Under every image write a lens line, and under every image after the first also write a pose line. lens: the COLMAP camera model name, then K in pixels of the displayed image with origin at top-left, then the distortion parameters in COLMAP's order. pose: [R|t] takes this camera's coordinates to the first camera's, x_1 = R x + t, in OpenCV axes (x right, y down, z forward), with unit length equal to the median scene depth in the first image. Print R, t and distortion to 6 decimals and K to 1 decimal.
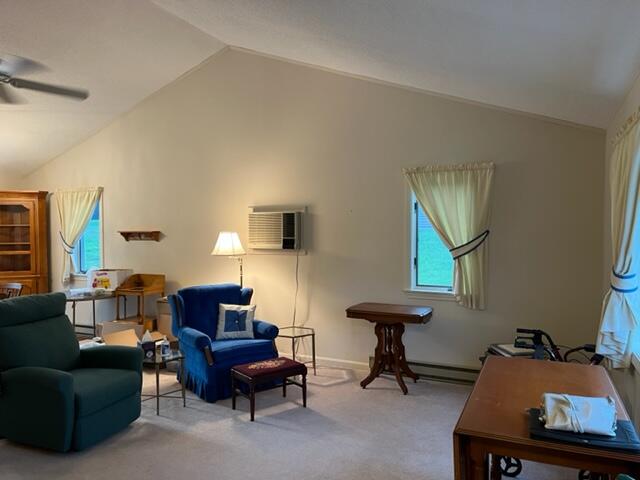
lens RADIAL K [[483.2, 0, 320.6], [0, 483.2, 239.9], [0, 0, 1]] dist [0.000782, -0.001988]
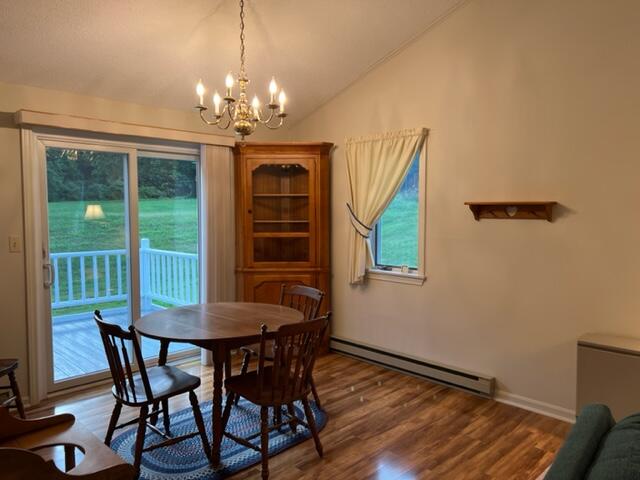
lens RADIAL K [[483.2, 0, 320.4], [0, 483.2, 241.0], [0, 0, 1]] dist [0.000782, -0.001988]
pose [[0.930419, 0.025752, -0.365592, -0.339360], [-0.007714, 0.998683, 0.050716, -0.000268], [0.366417, -0.044367, 0.929392, 0.378504]]
